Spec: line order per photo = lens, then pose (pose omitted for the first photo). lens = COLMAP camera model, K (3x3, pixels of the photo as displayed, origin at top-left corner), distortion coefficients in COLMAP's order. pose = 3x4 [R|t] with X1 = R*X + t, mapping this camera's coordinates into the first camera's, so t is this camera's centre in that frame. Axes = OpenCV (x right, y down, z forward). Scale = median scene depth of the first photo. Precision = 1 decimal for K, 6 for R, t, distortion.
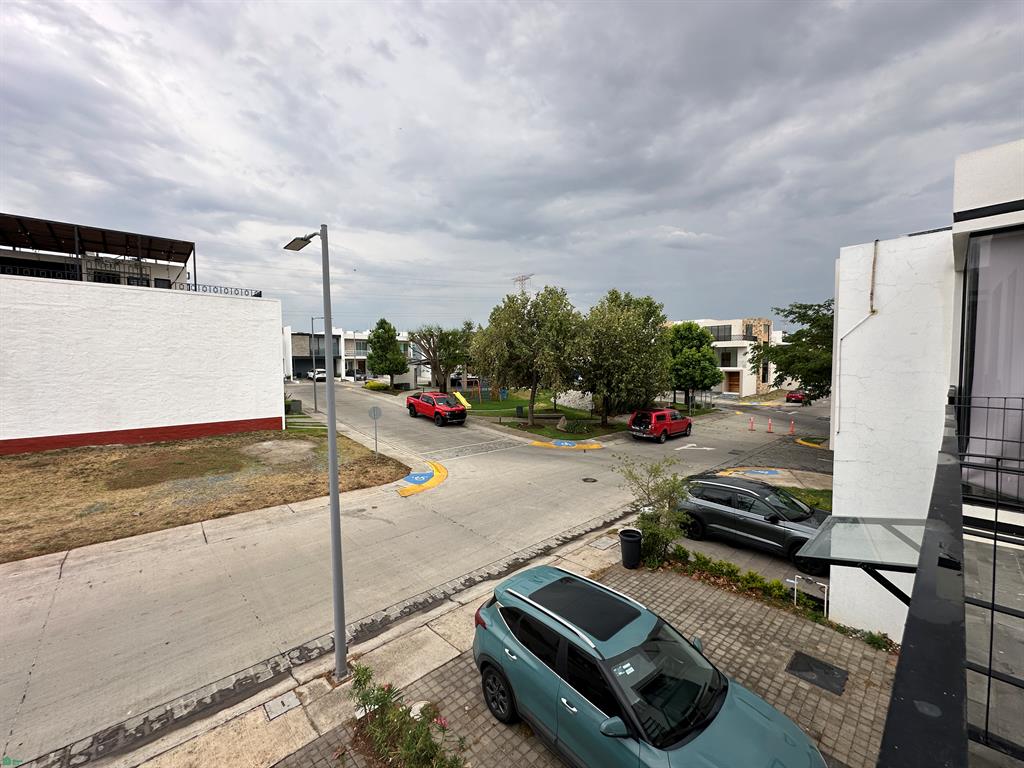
lens RADIAL K [[409.0, 0, 512.9], [0, 409.0, 378.4], [0, 0, 1]] dist [-0.003109, 0.000824]
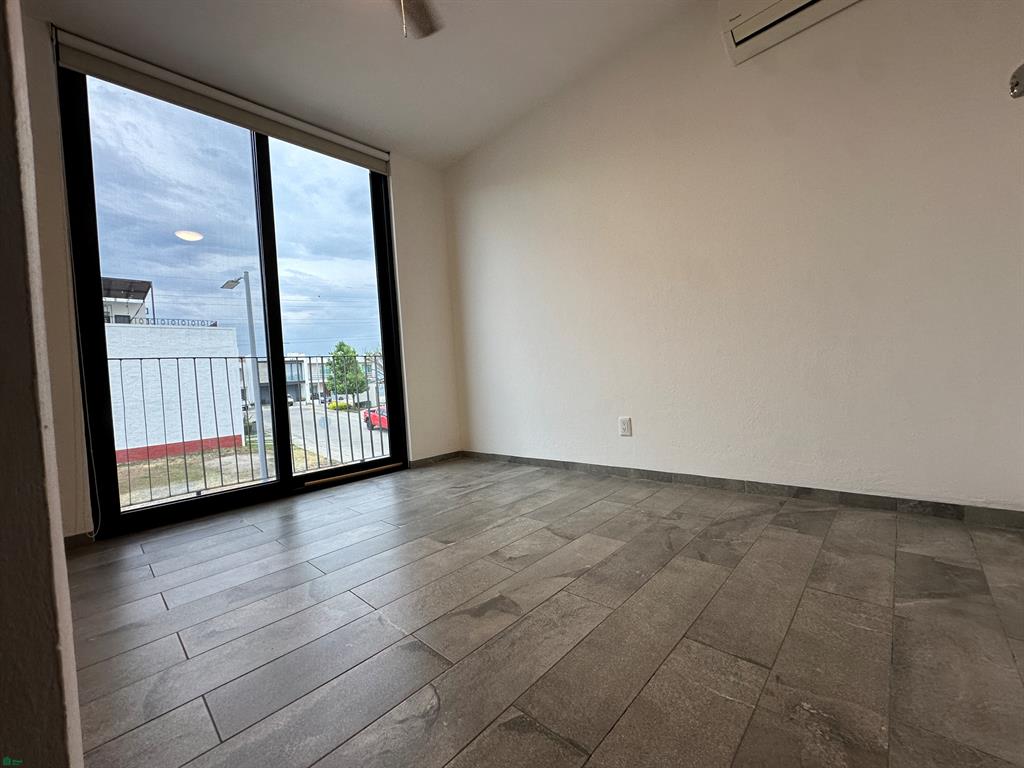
lens RADIAL K [[409.0, 0, 516.9], [0, 409.0, 378.8], [0, 0, 1]] dist [-0.003109, 0.000824]
pose [[0.996110, -0.062366, 0.062260, 0.093119], [0.064816, 0.997168, -0.038137, 0.029255], [-0.059705, 0.042024, 0.997331, -0.117536]]
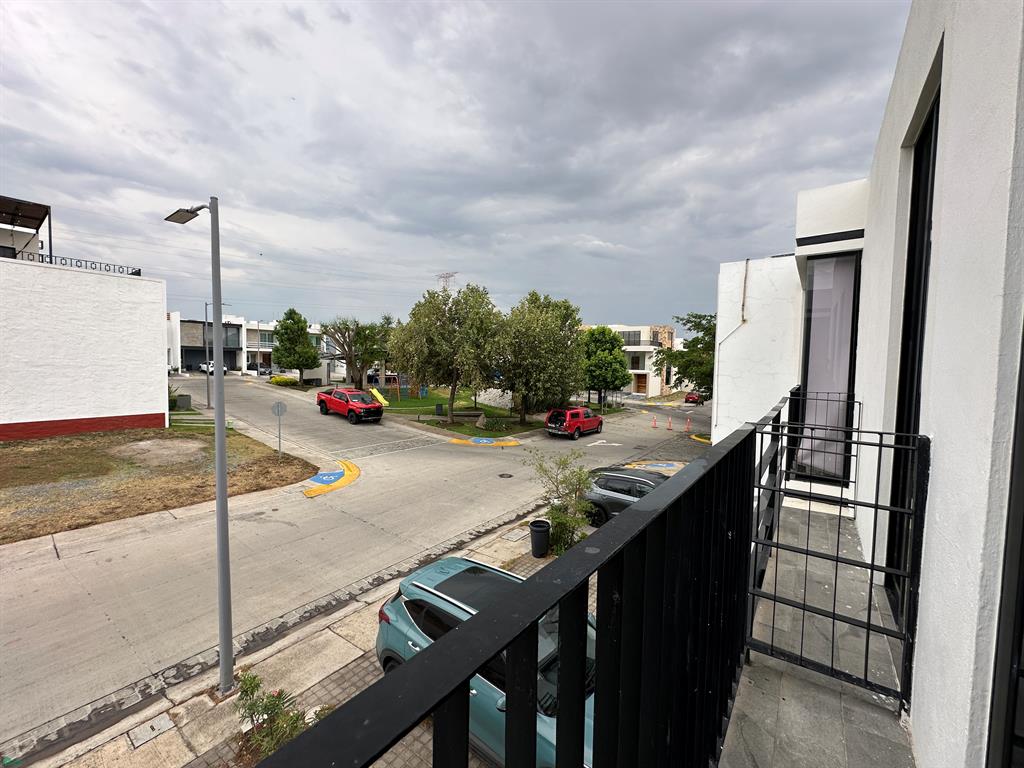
lens RADIAL K [[409.0, 0, 512.6], [0, 409.0, 379.3], [0, 0, 1]] dist [-0.003109, 0.000824]
pose [[0.982657, 0.019195, 0.184437, 0.008104], [-0.019856, 0.999801, 0.001739, 0.003945], [-0.184367, -0.005371, 0.982843, -0.004901]]
